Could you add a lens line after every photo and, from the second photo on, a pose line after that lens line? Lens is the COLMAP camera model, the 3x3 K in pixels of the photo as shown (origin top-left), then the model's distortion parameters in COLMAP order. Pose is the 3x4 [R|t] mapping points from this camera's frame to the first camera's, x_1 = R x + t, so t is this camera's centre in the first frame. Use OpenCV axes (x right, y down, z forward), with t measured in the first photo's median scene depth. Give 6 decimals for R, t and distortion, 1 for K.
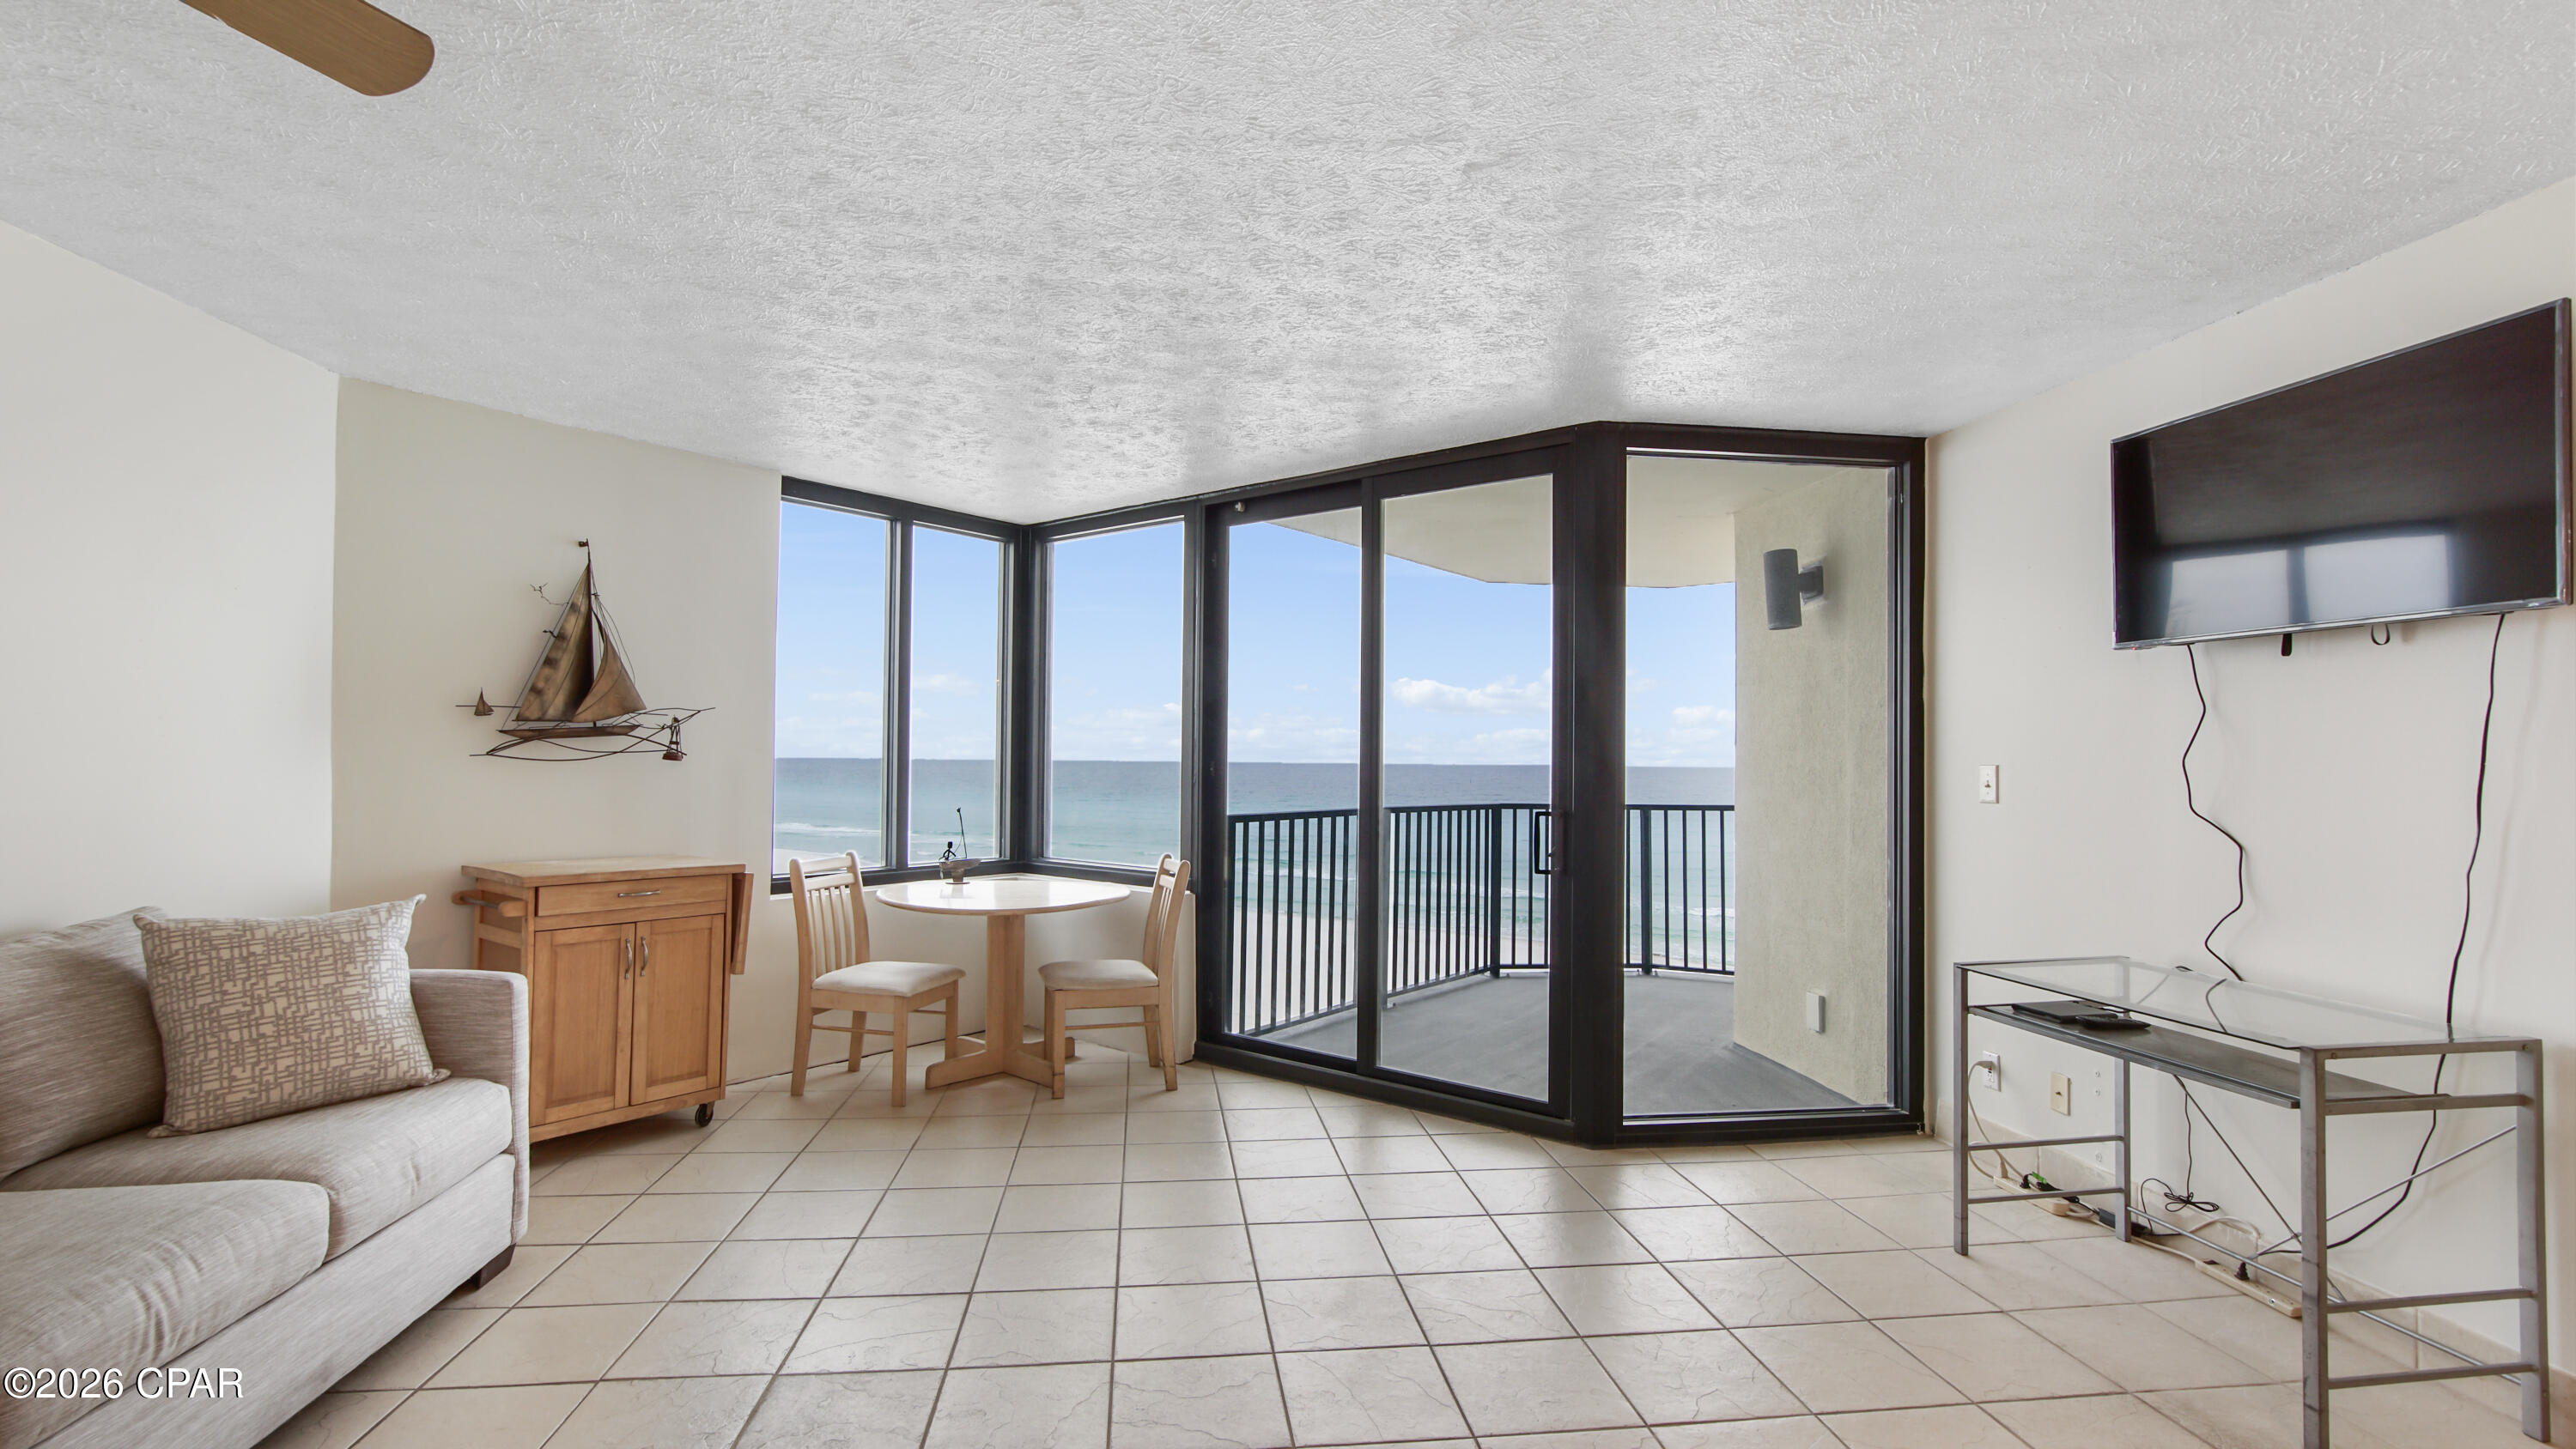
lens RADIAL K [[1150.0, 0, 1279.1], [0, 1150.0, 747.8], [0, 0, 1]] dist [0.010053, 0.002365]
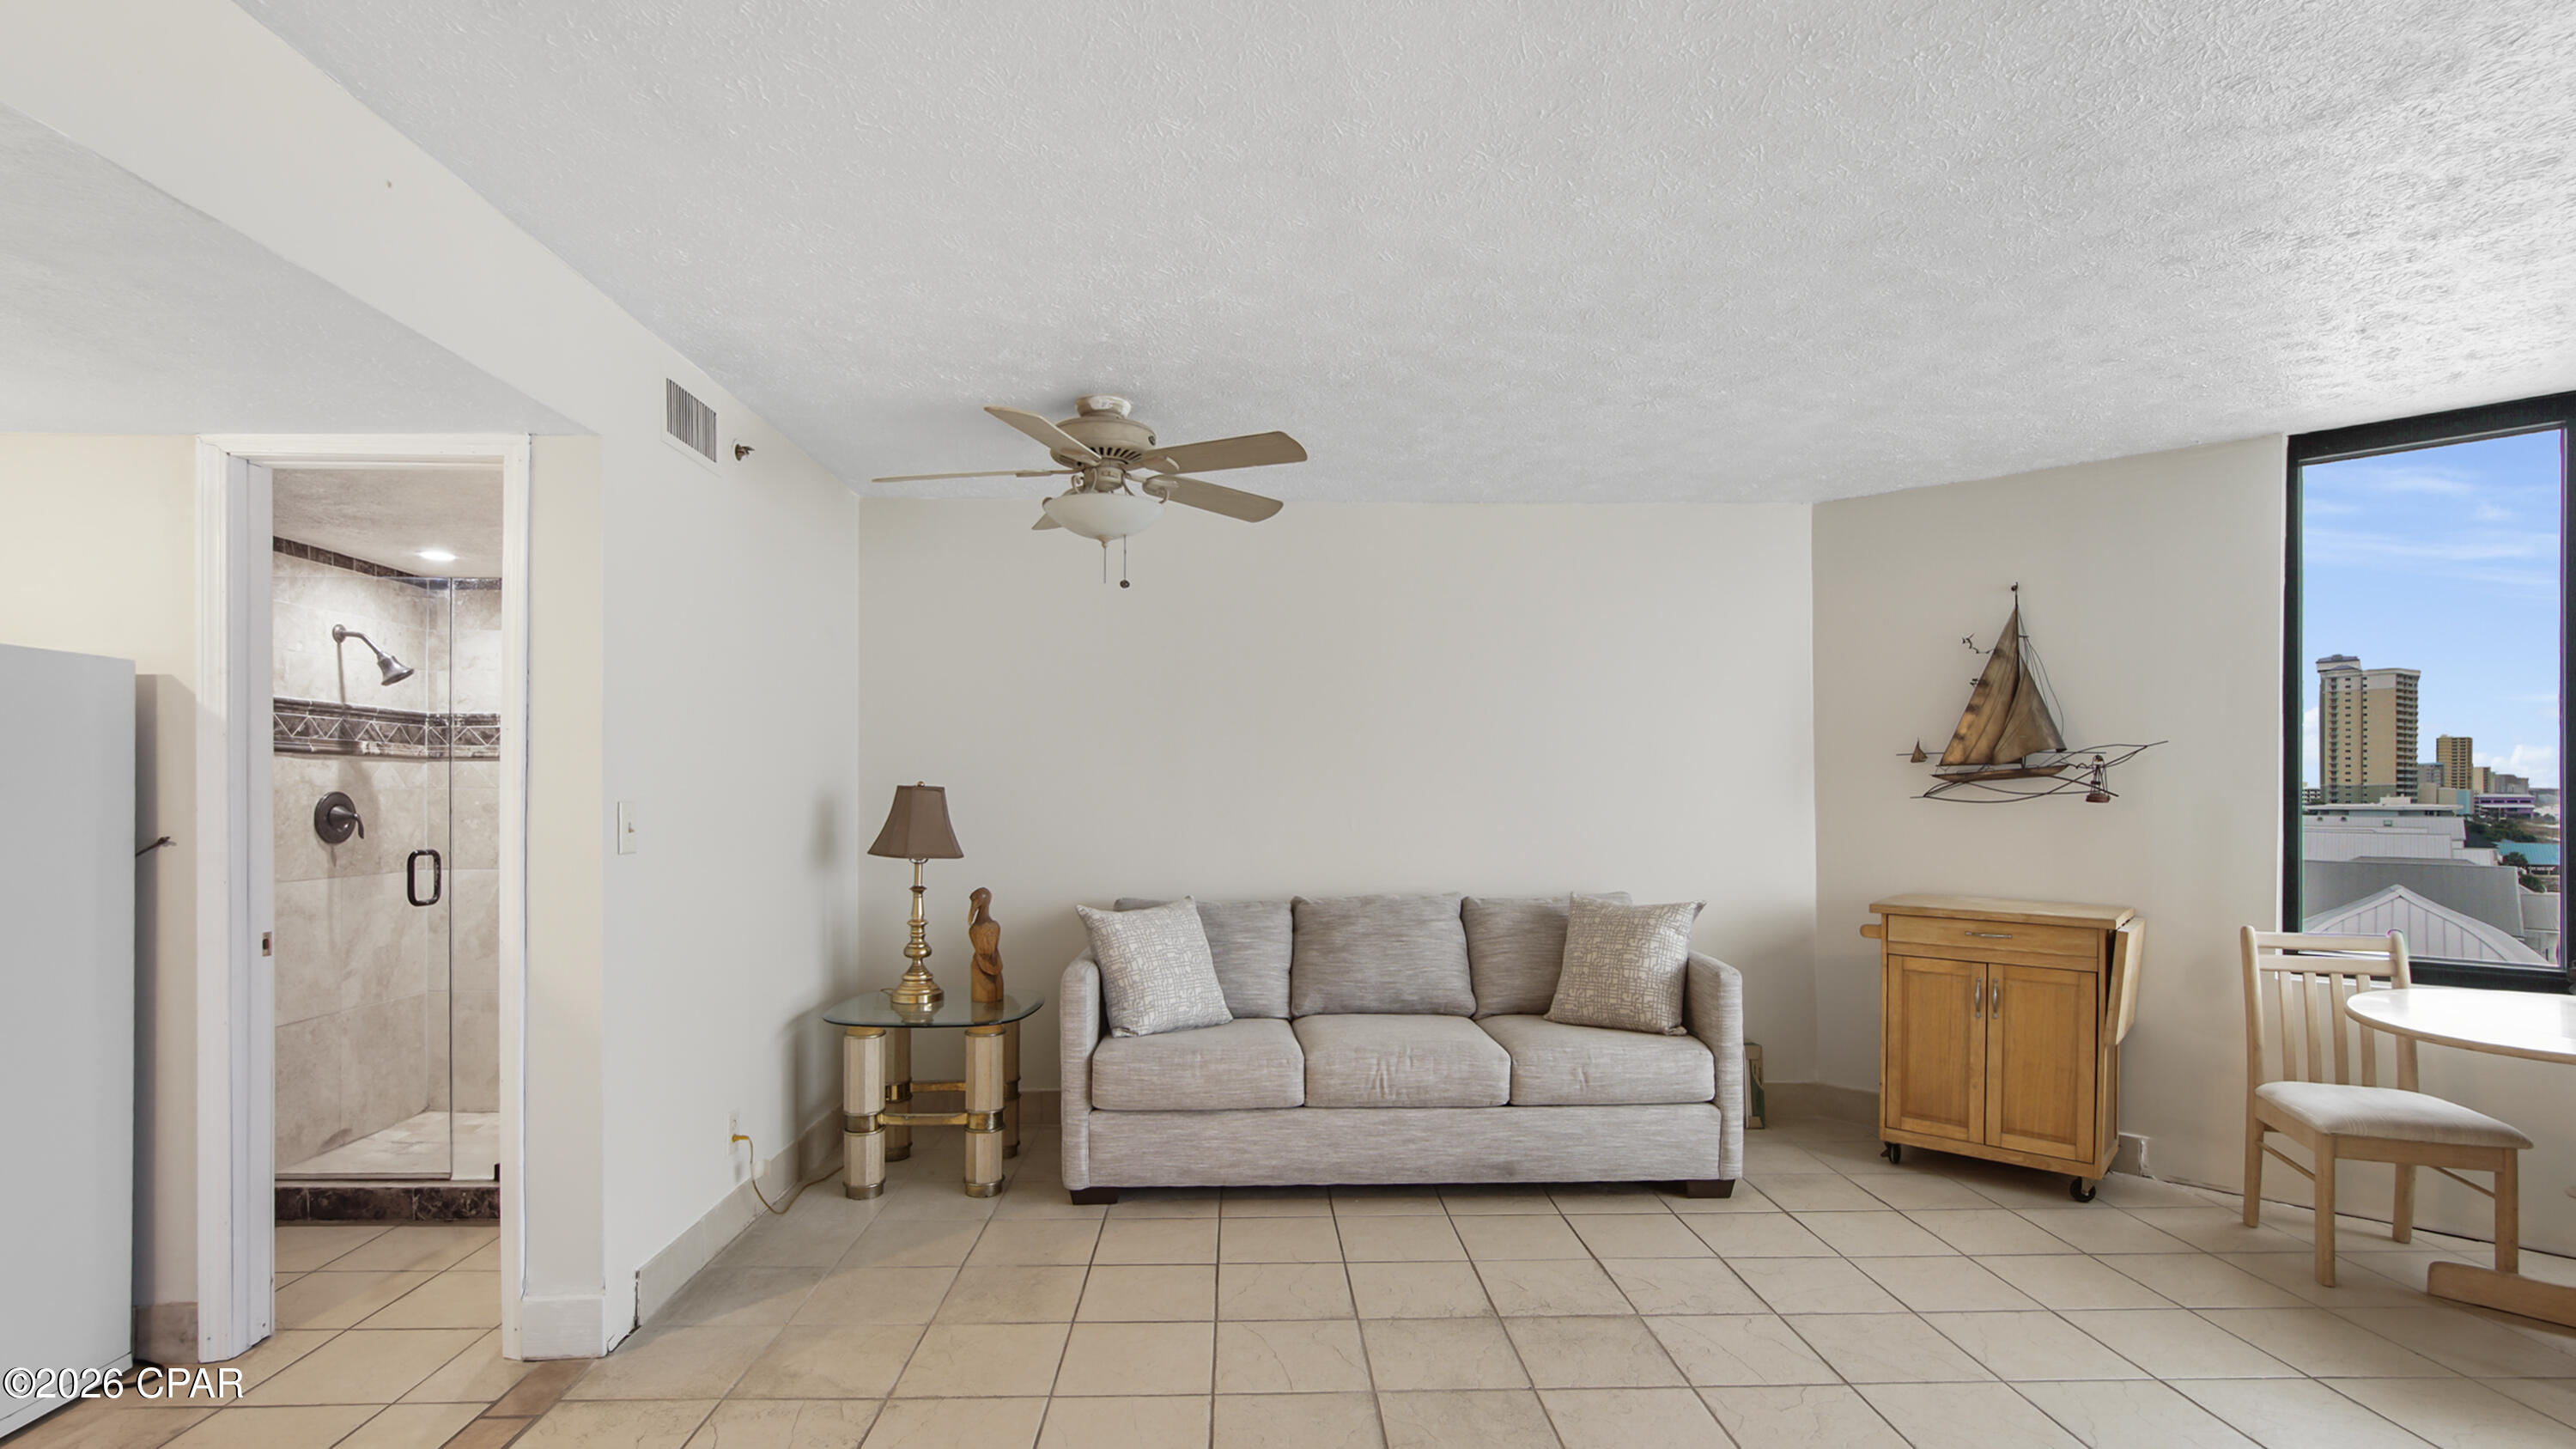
lens RADIAL K [[1190.9, 0, 1271.2], [0, 1190.9, 789.9], [0, 0, 1]] dist [-0.014627, 0.009660]
pose [[-0.085299, -0.012484, -0.996277, 0.508895], [0.008205, 0.999879, -0.013231, 0.009019], [0.996322, -0.009303, -0.085186, 0.457545]]
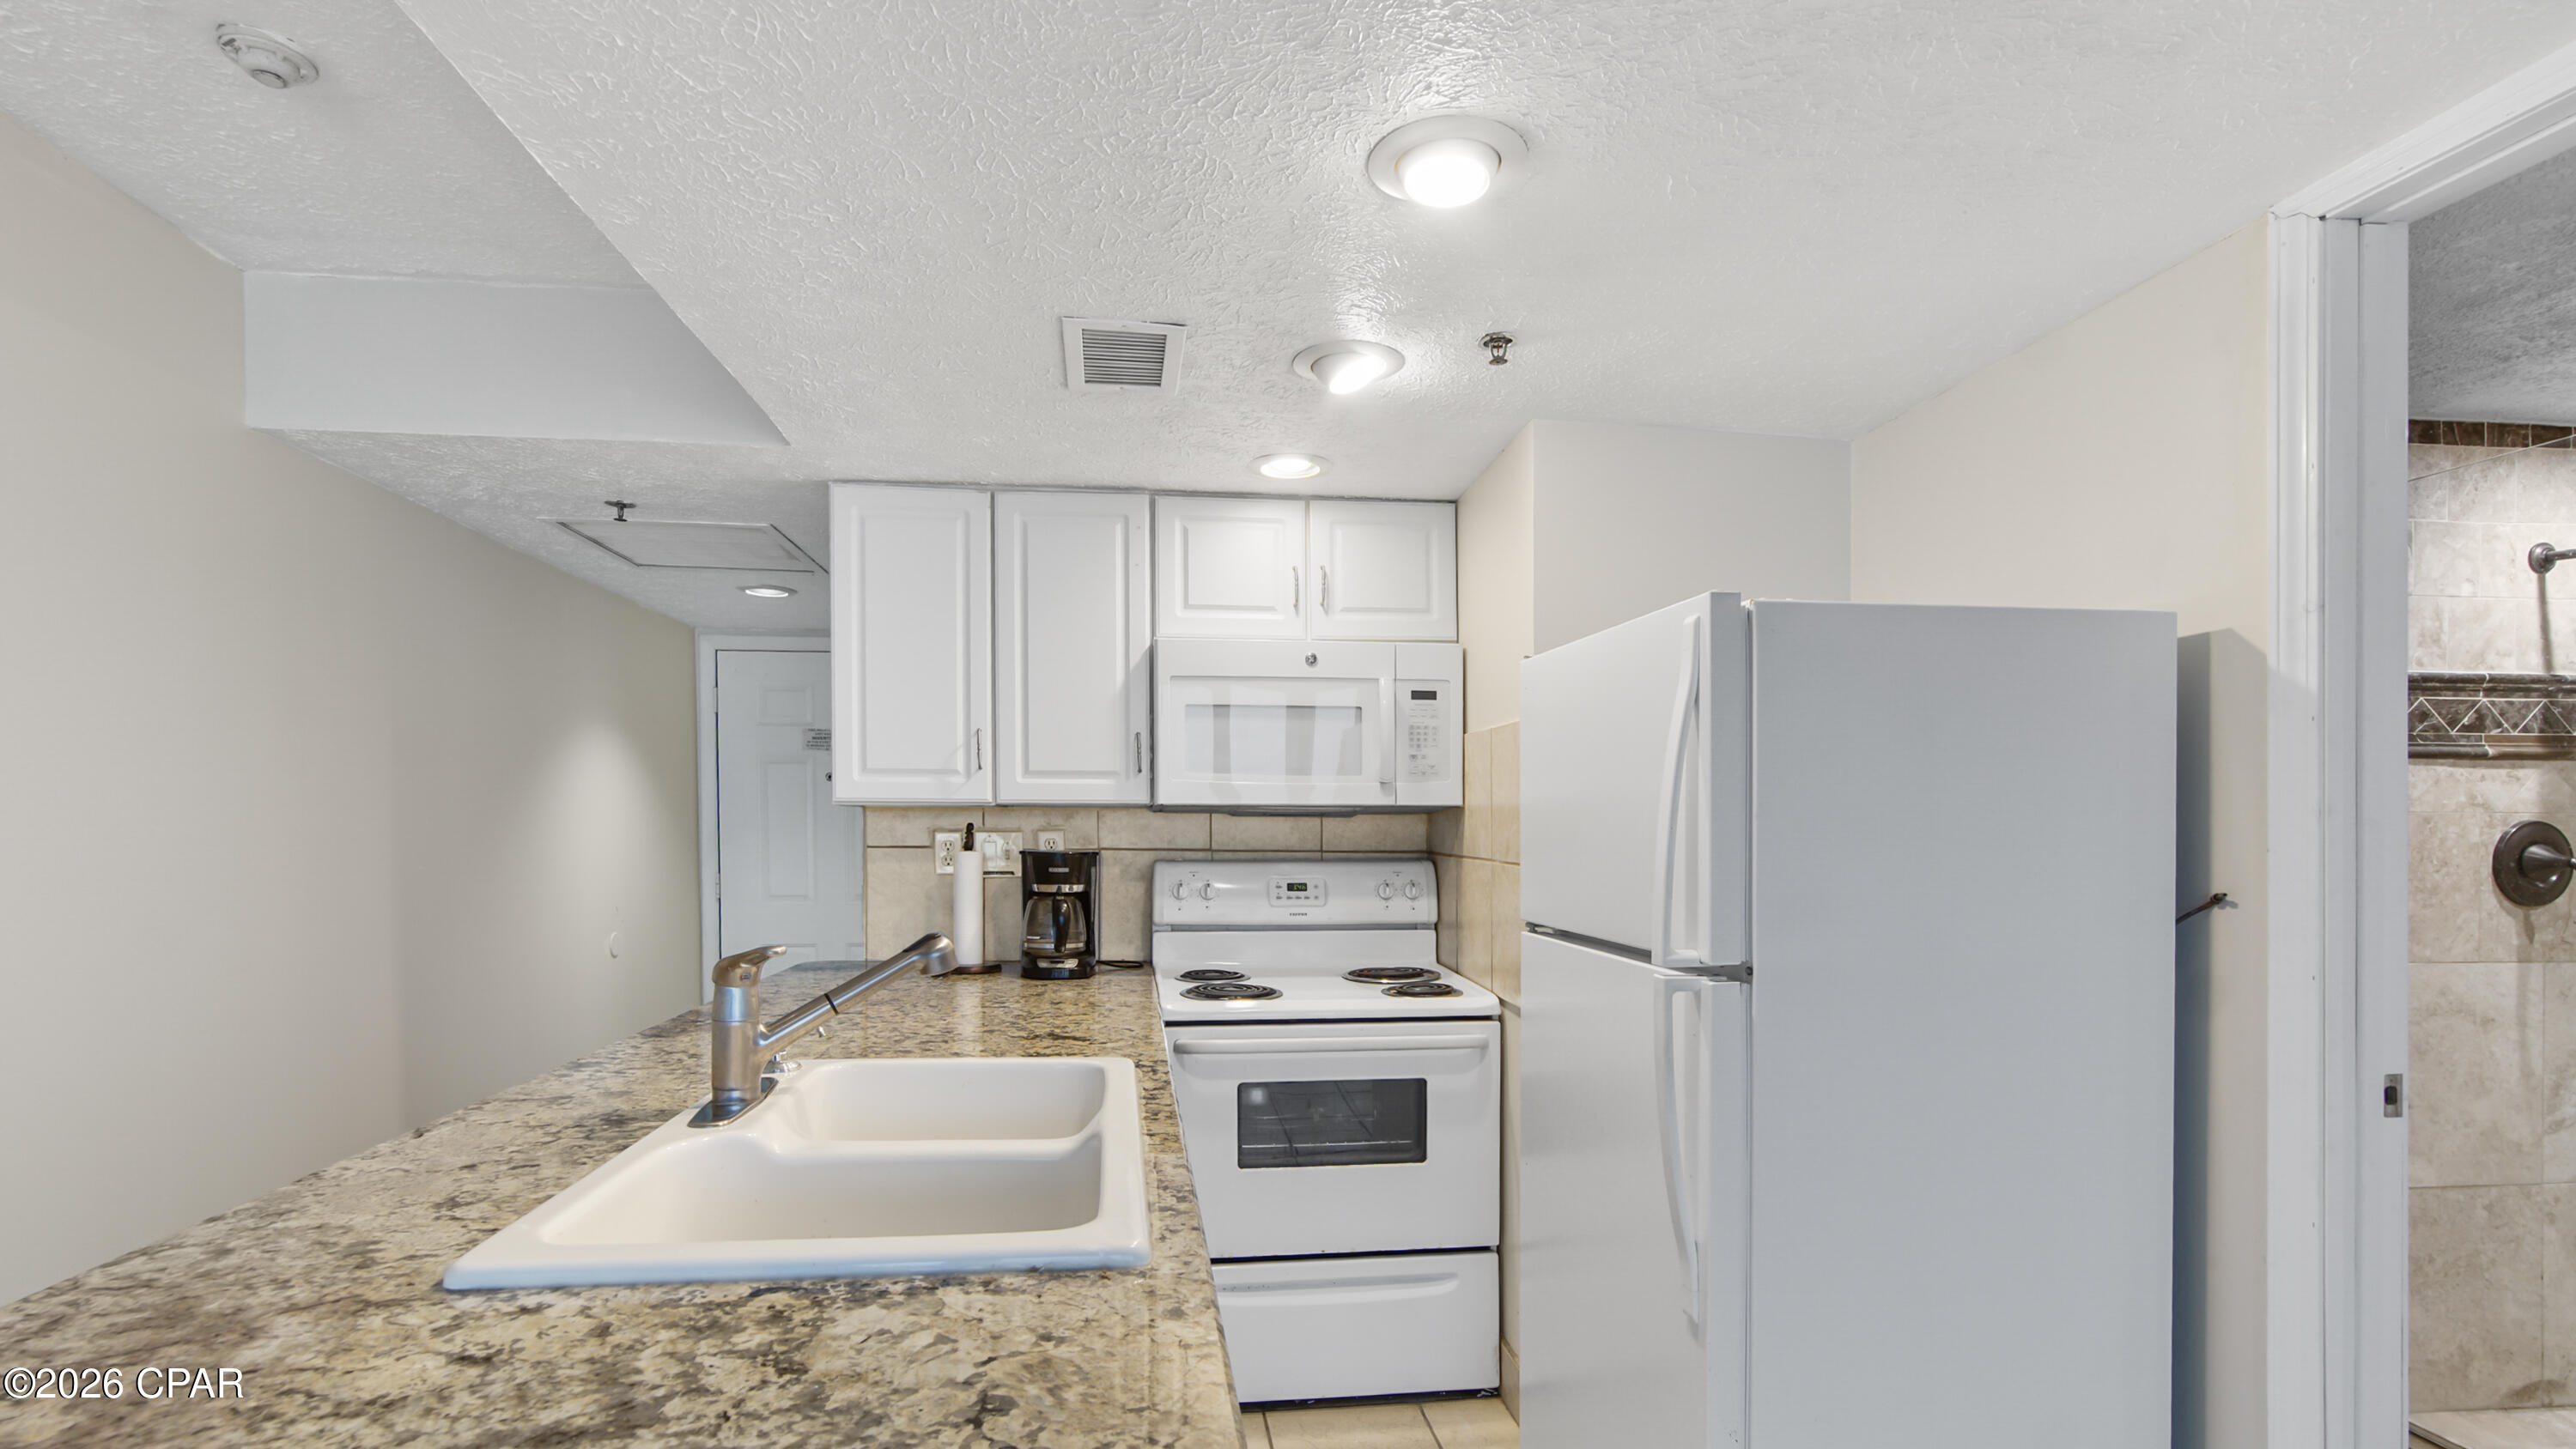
lens RADIAL K [[1190.5, 0, 1273.5], [0, 1190.5, 837.2], [0, 0, 1]] dist [-0.014627, 0.009660]
pose [[-0.999957, -0.007818, -0.004959, 0.241254], [-0.007810, 0.999968, -0.001567, 0.005439], [0.004971, -0.001528, -0.999986, 0.201841]]
